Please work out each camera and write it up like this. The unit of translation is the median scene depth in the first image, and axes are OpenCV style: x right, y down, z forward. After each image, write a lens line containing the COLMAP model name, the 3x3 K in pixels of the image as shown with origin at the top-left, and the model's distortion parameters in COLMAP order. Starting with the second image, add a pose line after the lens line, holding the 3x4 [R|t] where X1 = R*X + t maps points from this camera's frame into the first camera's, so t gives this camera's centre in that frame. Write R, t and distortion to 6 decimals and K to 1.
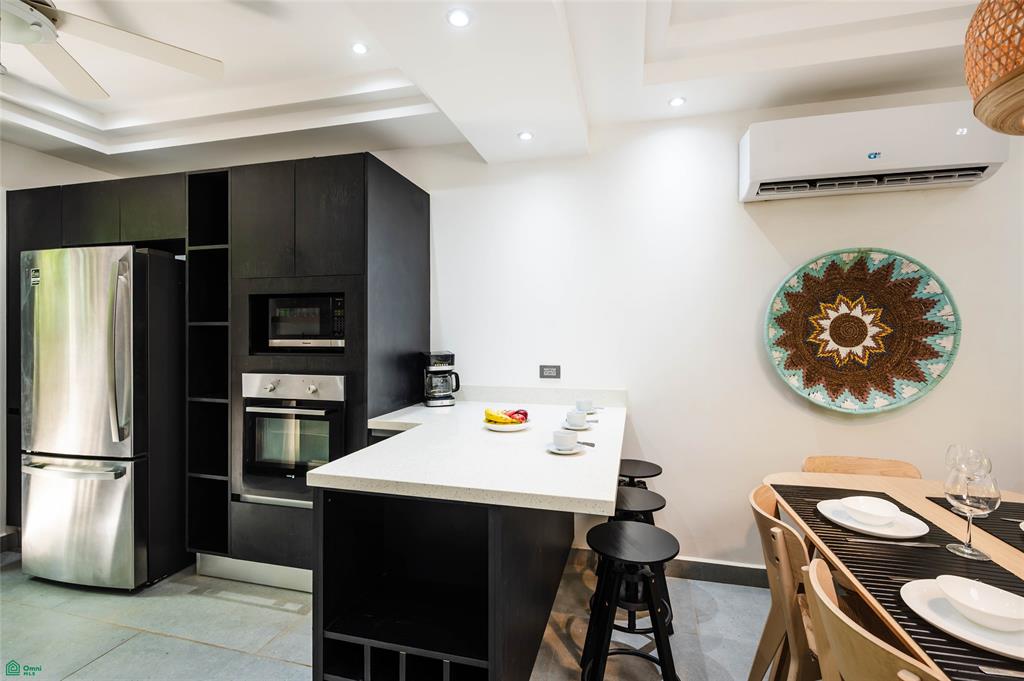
lens RADIAL K [[463.3, 0, 513.2], [0, 463.3, 333.7], [0, 0, 1]] dist [0.003085, -0.000450]
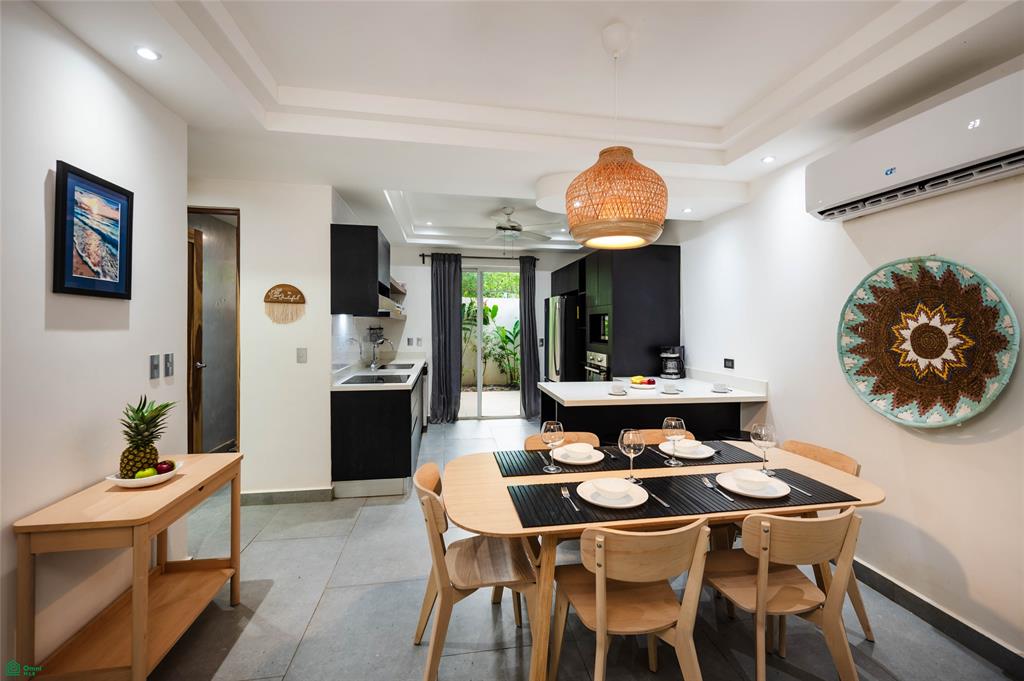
lens RADIAL K [[442.7, 0, 526.1], [0, 442.7, 333.5], [0, 0, 1]] dist [0.000063, -0.000448]
pose [[0.419019, 0.019439, -0.907769, 1.190763], [-0.005531, 0.999807, 0.018857, -0.034858], [0.907960, -0.002881, 0.419046, -0.127871]]
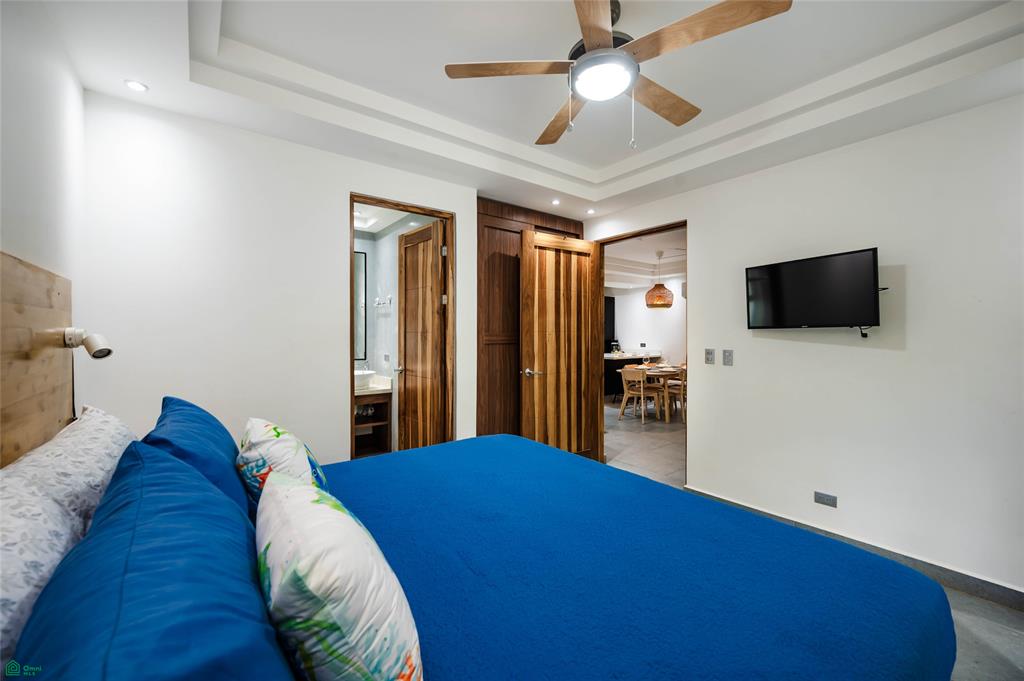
lens RADIAL K [[418.2, 0, 510.6], [0, 418.2, 338.3], [0, 0, 1]] dist [0.000994, 0.000275]
pose [[0.781942, 0.003290, -0.623343, 1.544169], [-0.000475, 0.999989, 0.004682, 0.015318], [0.623351, -0.003365, 0.781935, -2.628189]]
